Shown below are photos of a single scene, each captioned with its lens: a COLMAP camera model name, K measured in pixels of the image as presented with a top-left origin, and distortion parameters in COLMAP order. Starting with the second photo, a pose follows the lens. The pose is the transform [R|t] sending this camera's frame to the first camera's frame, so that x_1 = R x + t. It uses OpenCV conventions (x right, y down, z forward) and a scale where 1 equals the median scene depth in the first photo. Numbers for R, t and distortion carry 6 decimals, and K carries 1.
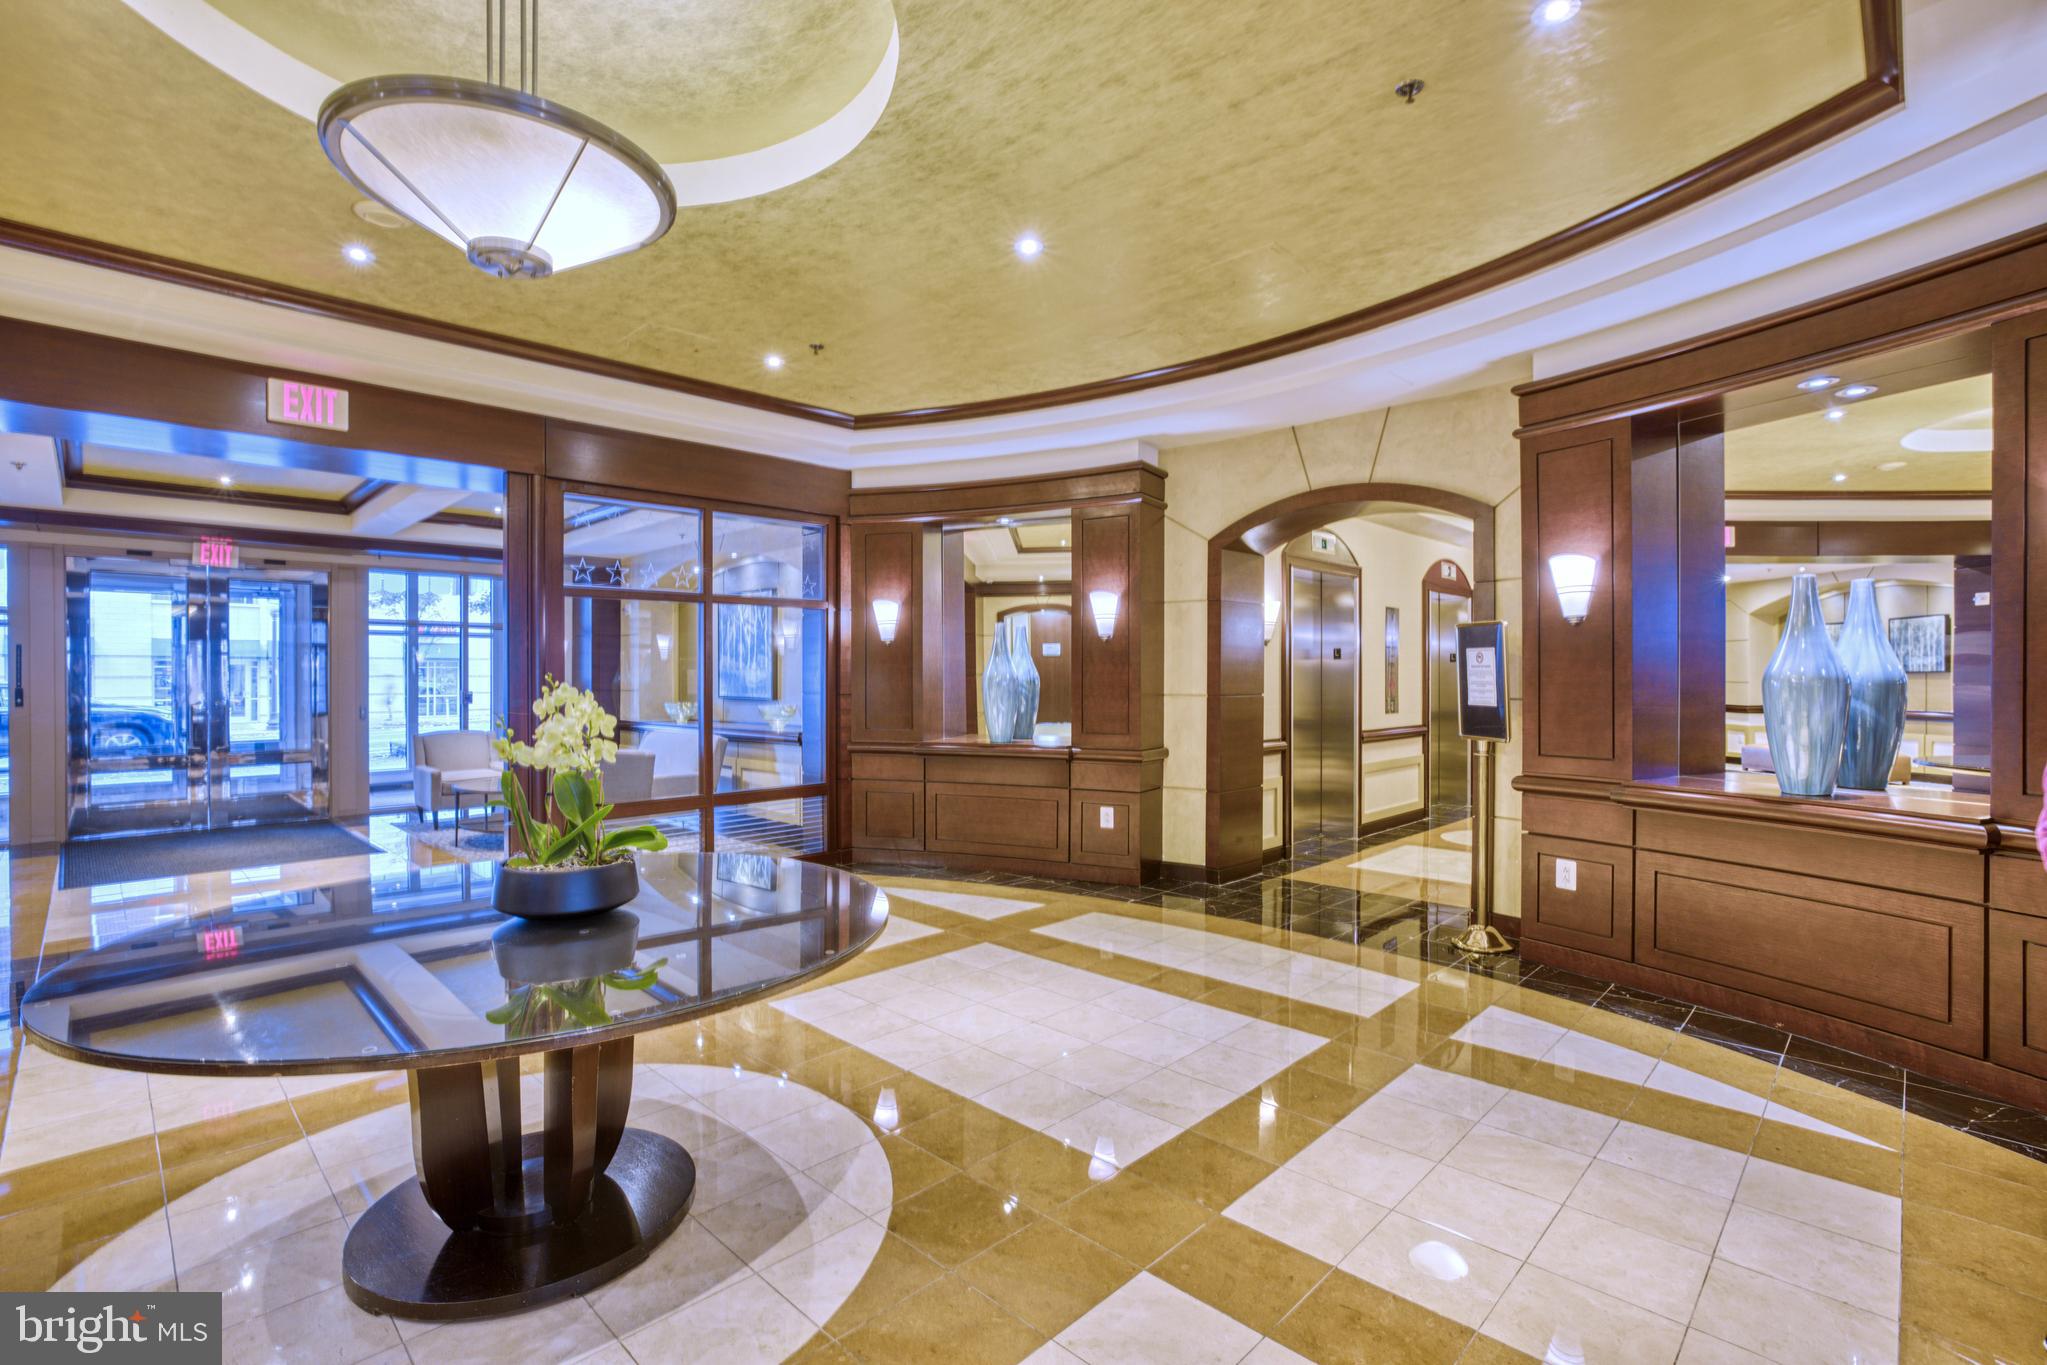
lens RADIAL K [[936.8, 0, 1012.1], [0, 936.8, 682.7], [0, 0, 1]] dist [-0.024426, 0.000016]
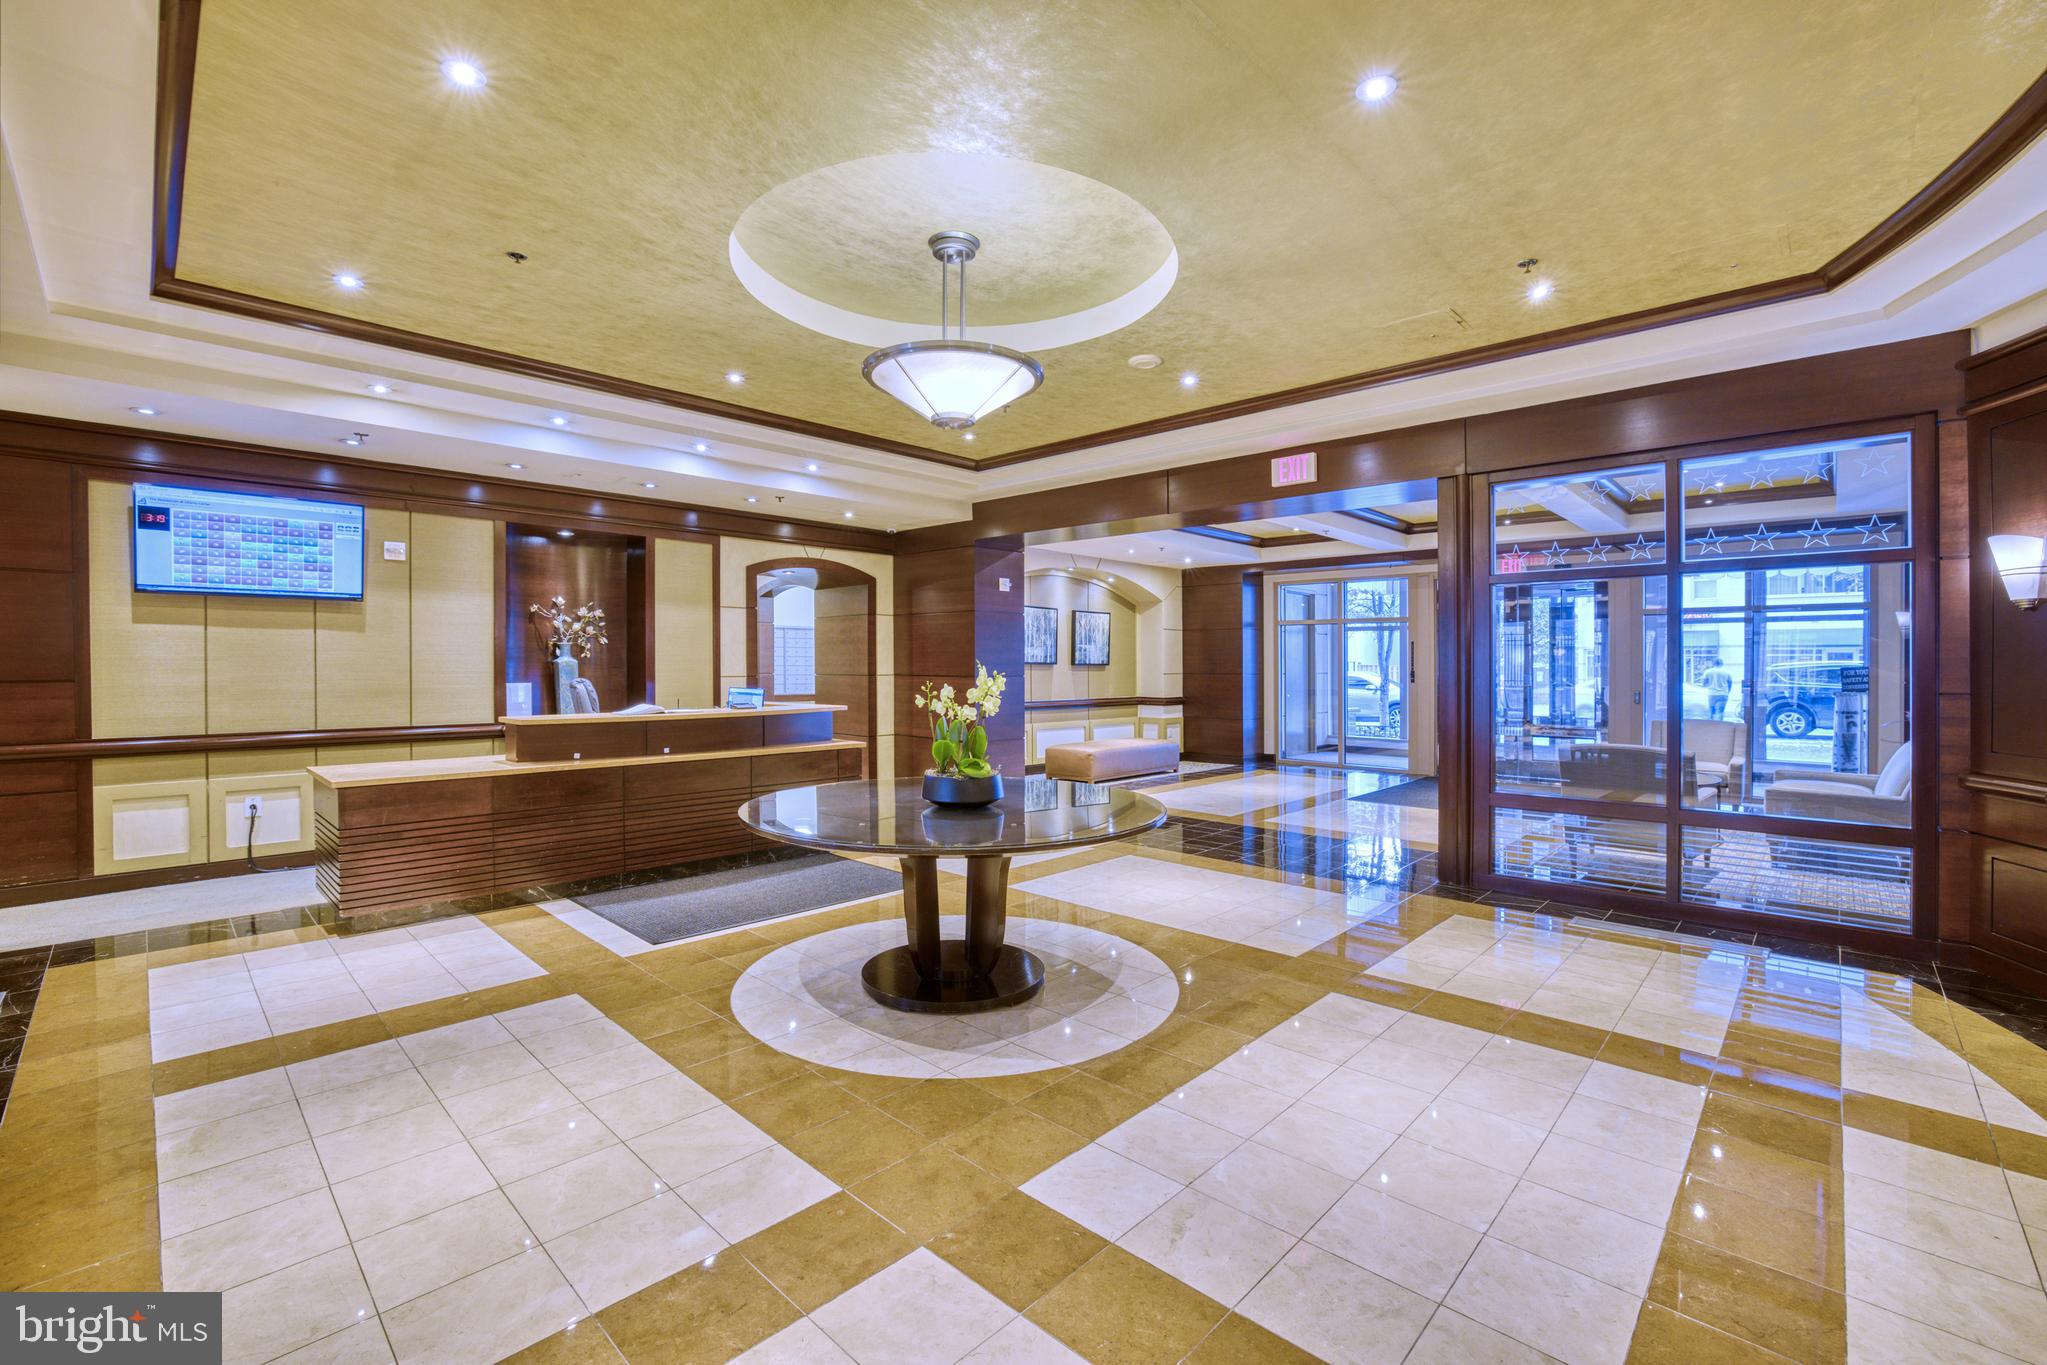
lens RADIAL K [[870.0, 0, 1023.3], [0, 870.0, 670.2], [0, 0, 1]] dist [-0.027177, 0.004173]
pose [[0.023191, 0.010133, -0.999680, 0.472533], [-0.007792, 0.999920, 0.009955, -0.003979], [0.999701, 0.007558, 0.023268, 0.472502]]
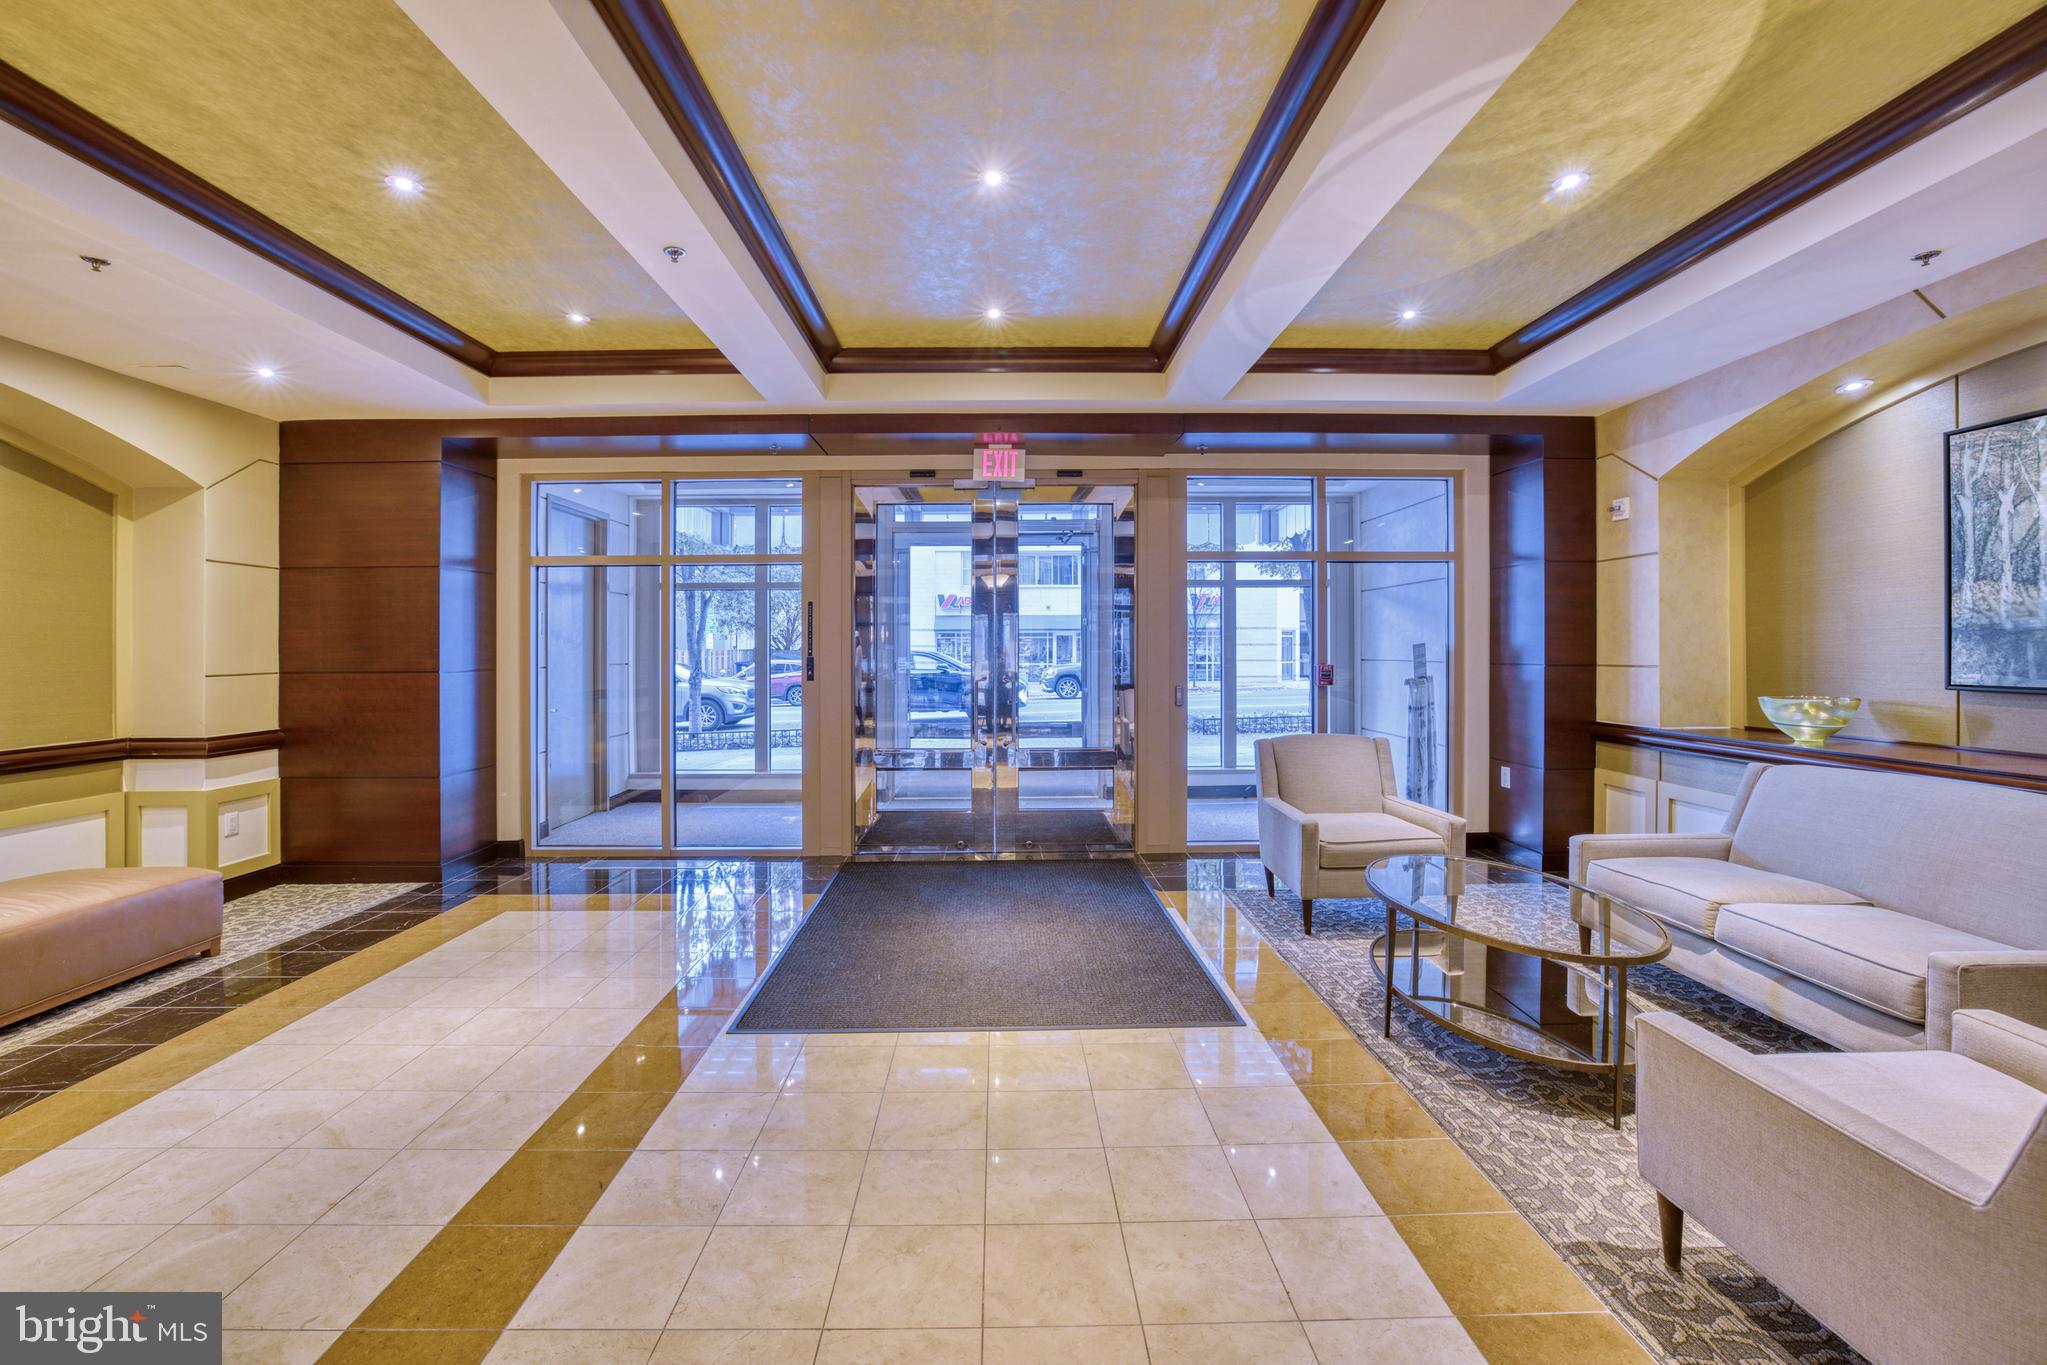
lens RADIAL K [[870.0, 0, 1022.3], [0, 870.0, 624.7], [0, 0, 1]] dist [-0.027177, 0.004173]
pose [[0.726630, -0.013862, -0.686889, -0.636966], [0.000172, 0.999800, -0.019995, -0.009305], [0.687029, 0.014410, 0.726487, 0.845617]]
